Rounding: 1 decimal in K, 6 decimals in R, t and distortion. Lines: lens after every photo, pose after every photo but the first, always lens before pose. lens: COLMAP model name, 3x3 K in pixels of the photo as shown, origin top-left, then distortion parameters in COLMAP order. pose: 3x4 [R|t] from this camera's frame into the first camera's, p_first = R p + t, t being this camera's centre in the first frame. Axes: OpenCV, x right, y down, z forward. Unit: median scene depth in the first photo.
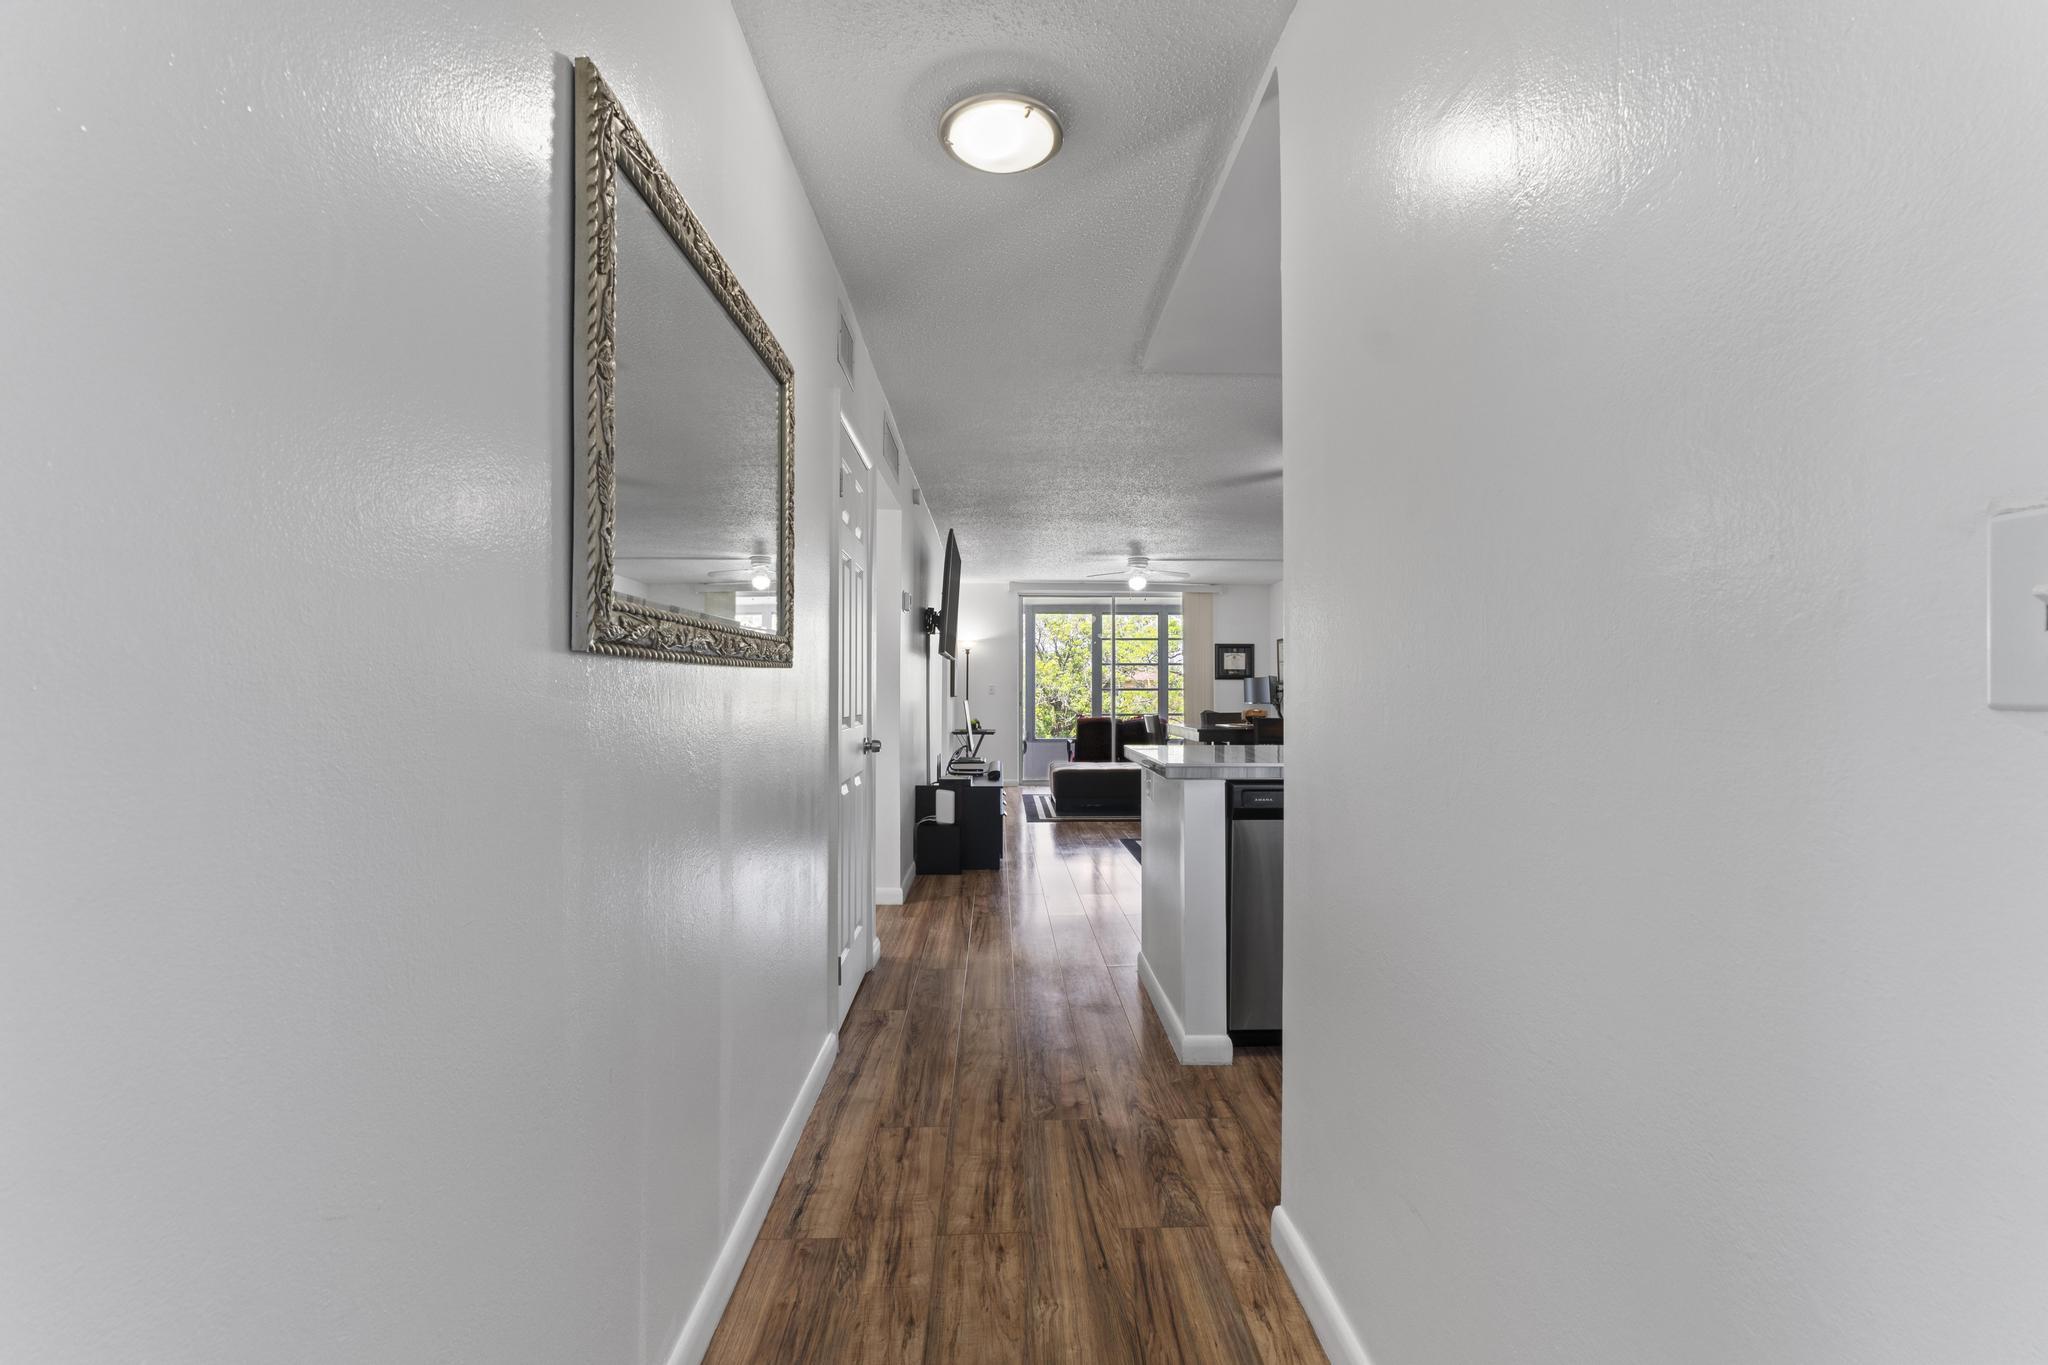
lens RADIAL K [[870.6, 0, 1040.5], [0, 870.6, 676.9], [0, 0, 1]] dist [0.001121, 0.000170]
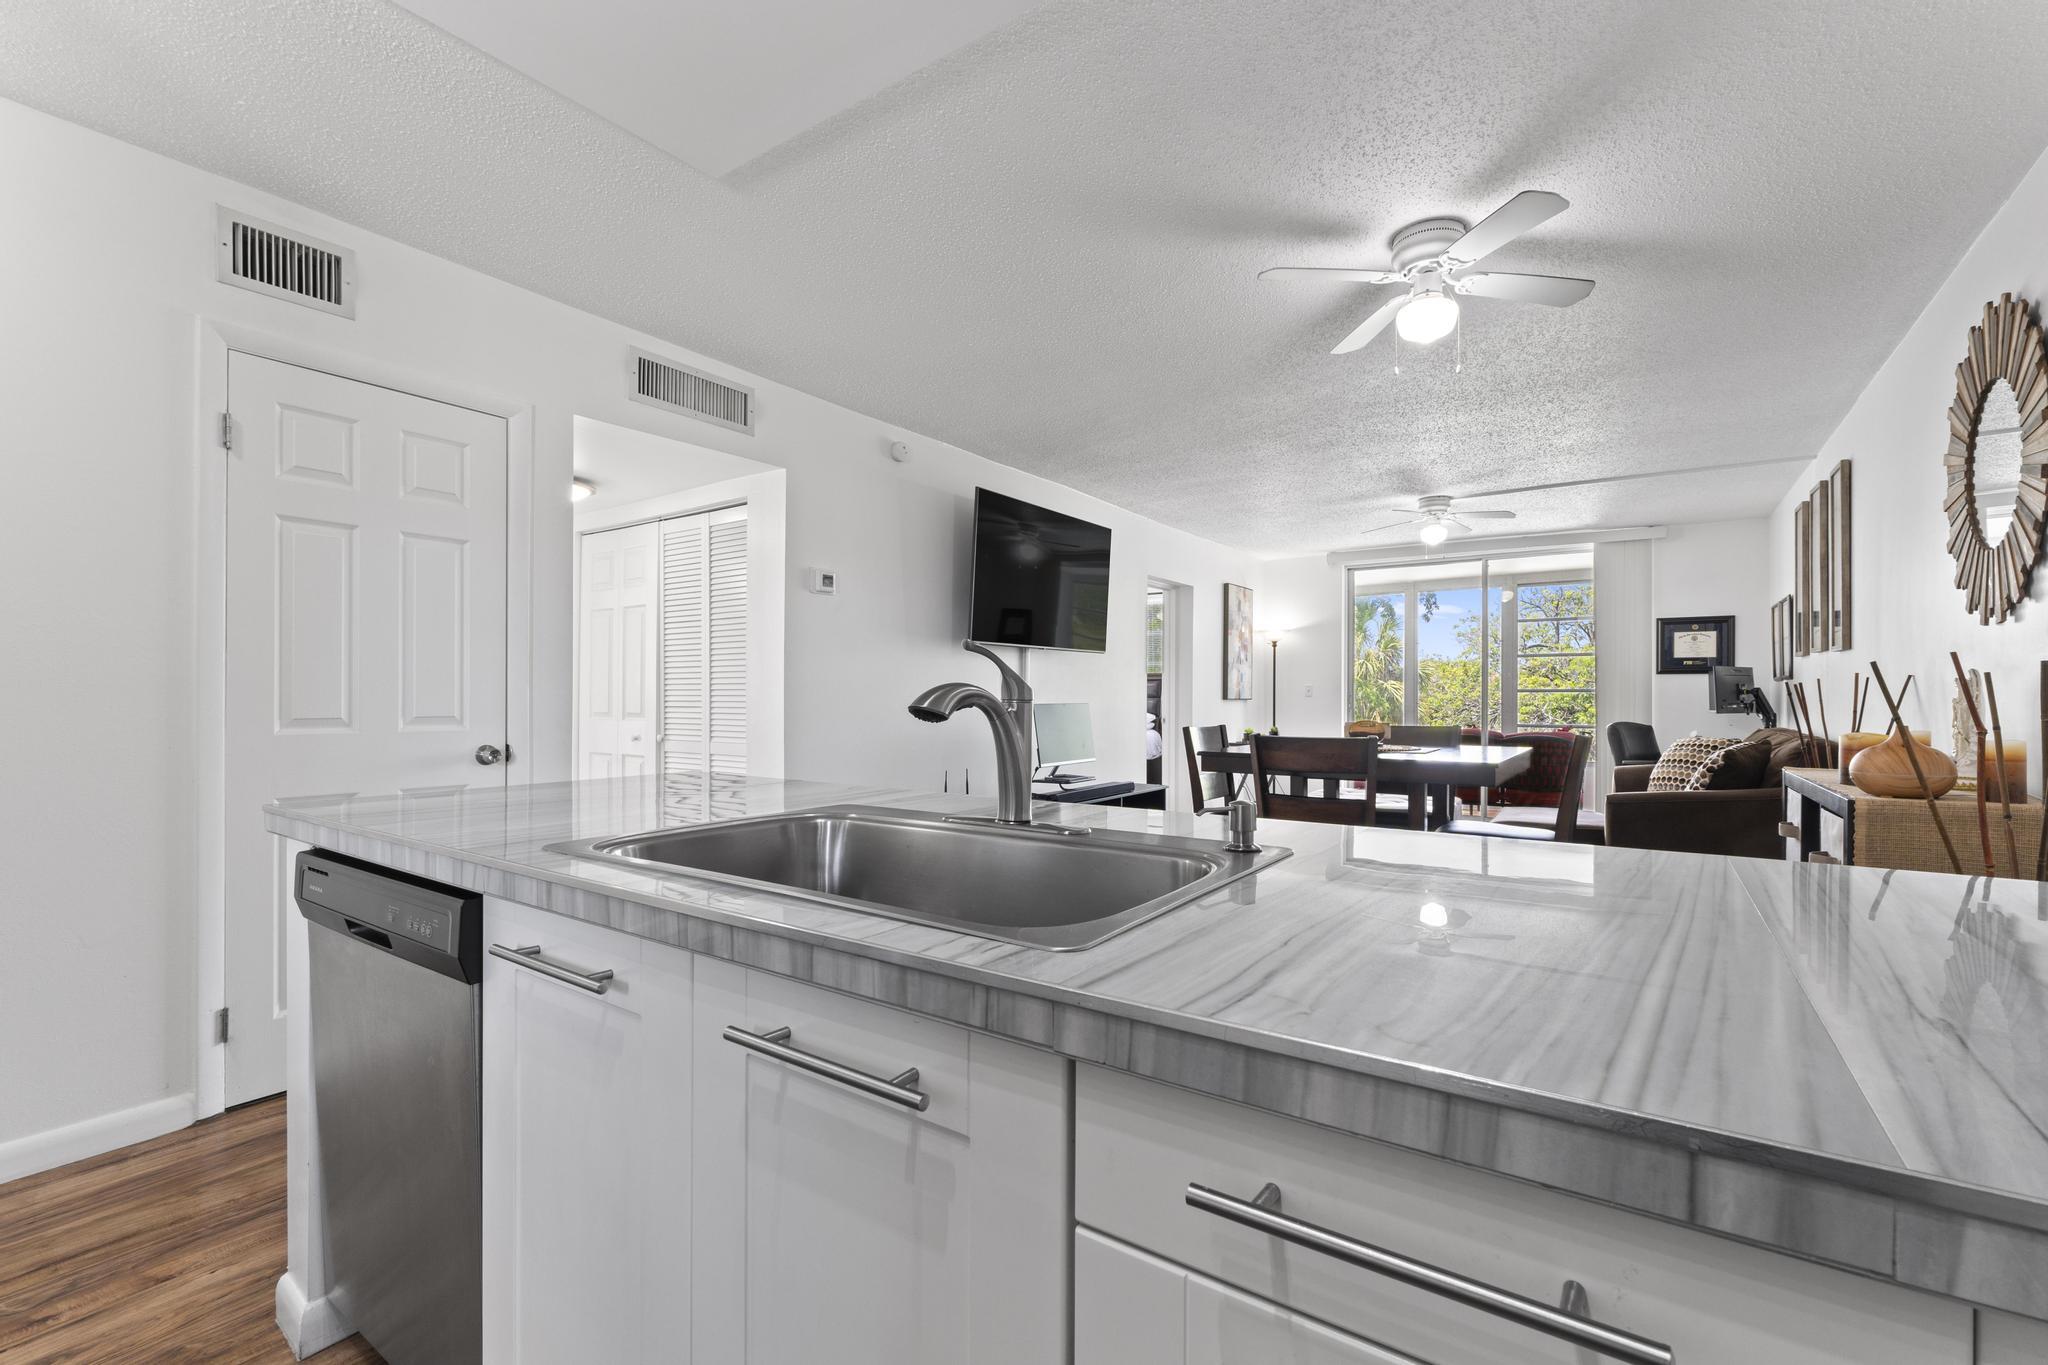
lens RADIAL K [[874.3, 0, 1033.0], [0, 874.3, 698.5], [0, 0, 1]] dist [-0.004077, -0.000116]
pose [[0.794533, 0.003032, -0.607213, 0.843895], [0.010154, 0.999781, 0.018279, 0.017495], [0.607136, -0.020689, 0.794328, 0.776780]]
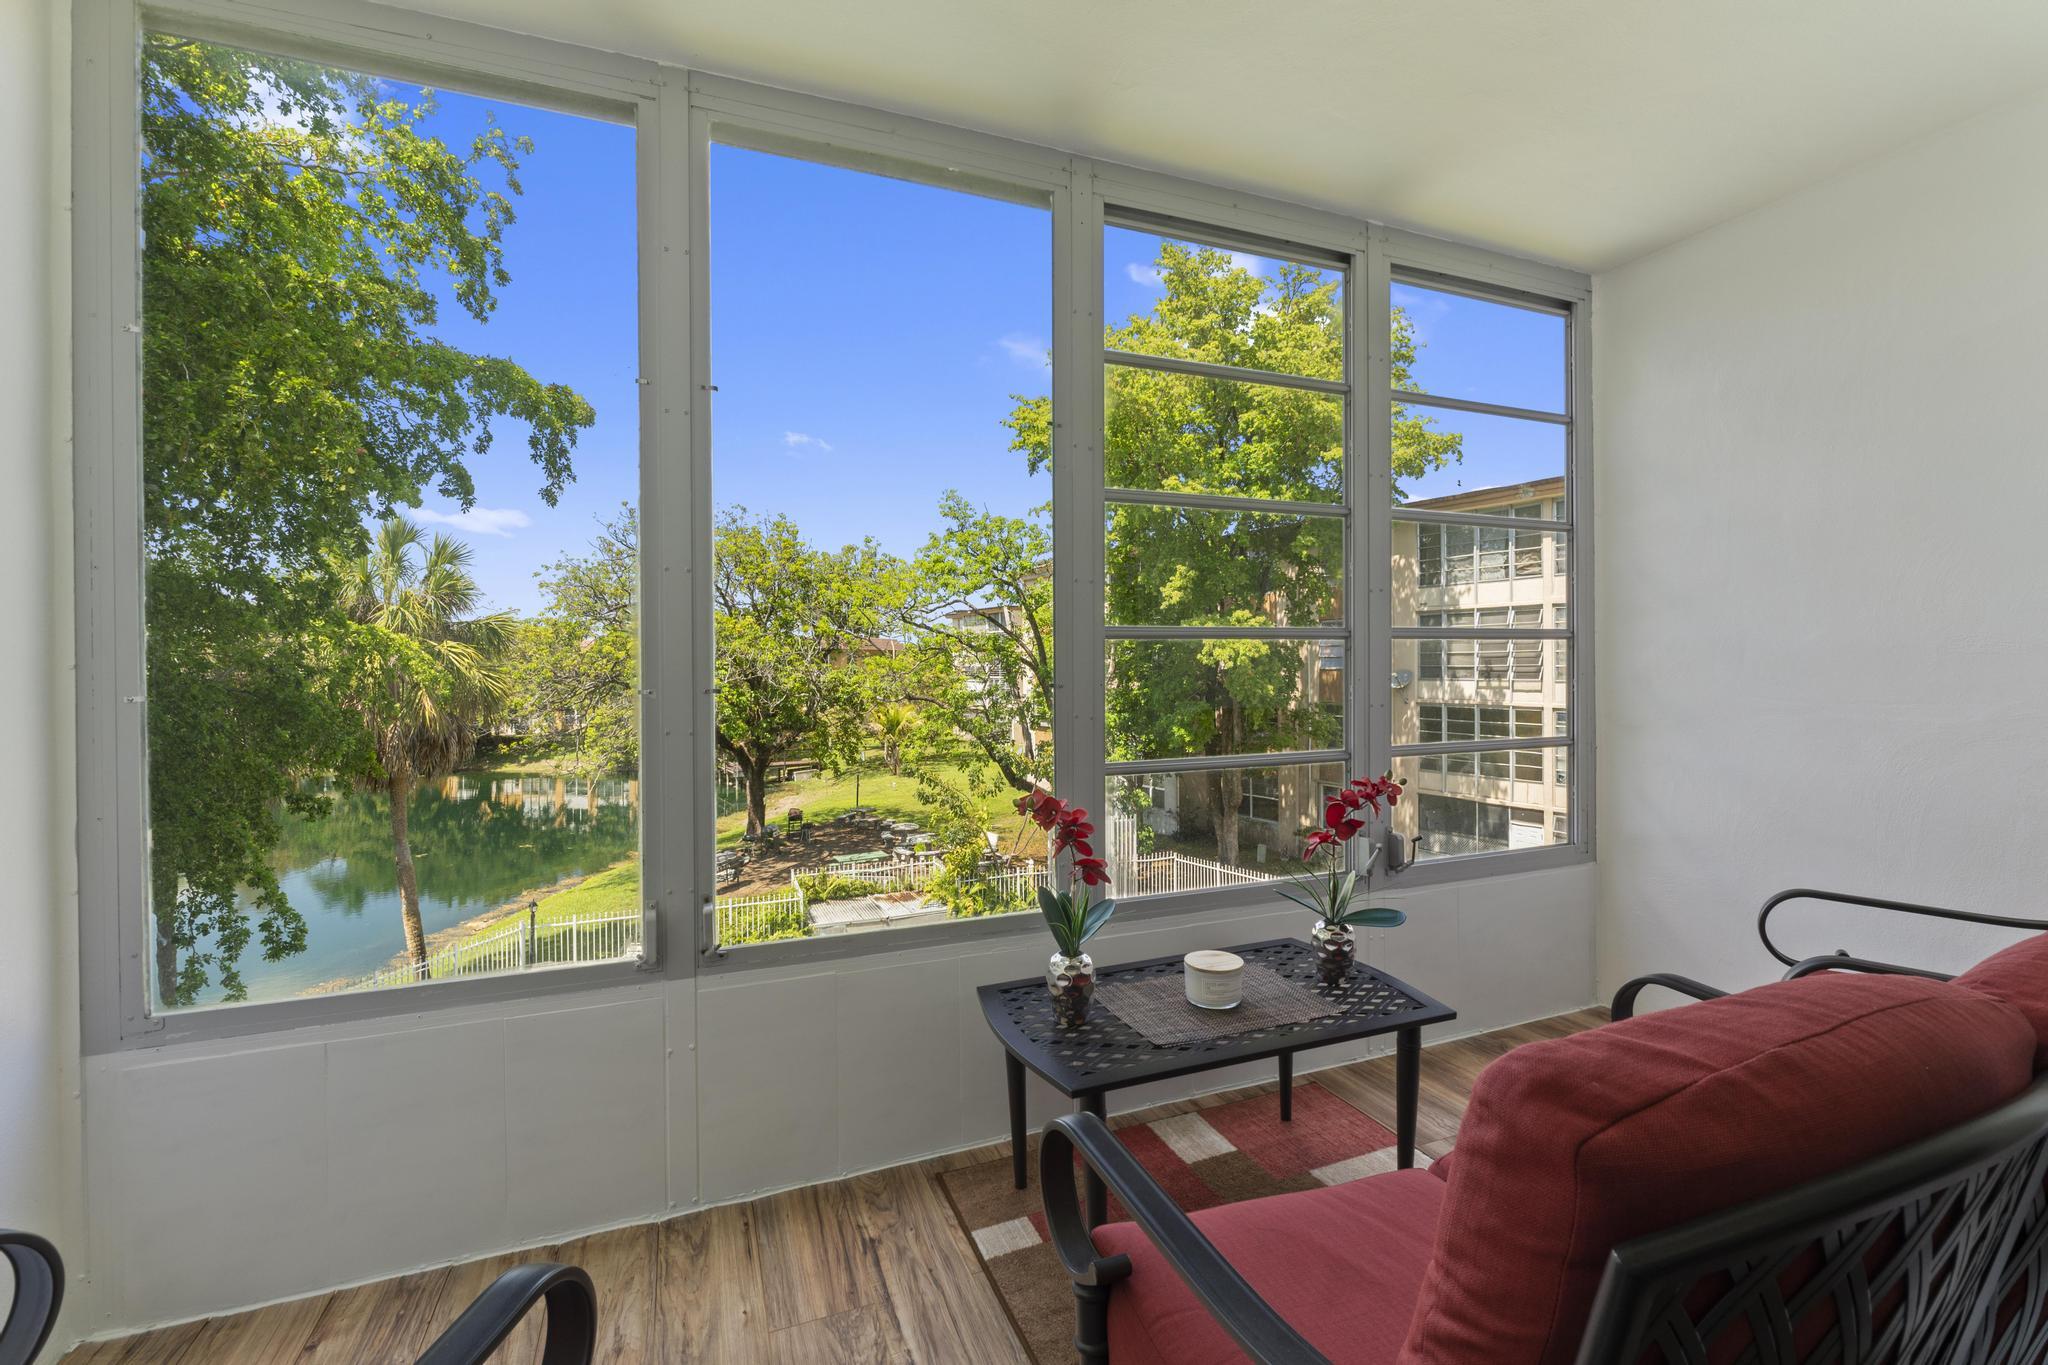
lens RADIAL K [[881.0, 0, 1037.0], [0, 881.0, 667.7], [0, 0, 1]] dist [-0.001853, -0.000426]
pose [[0.943561, -0.006780, 0.331130, -0.016999], [-0.000253, 0.999775, 0.021191, 0.086126], [-0.331199, -0.020079, 0.943347, 3.637458]]
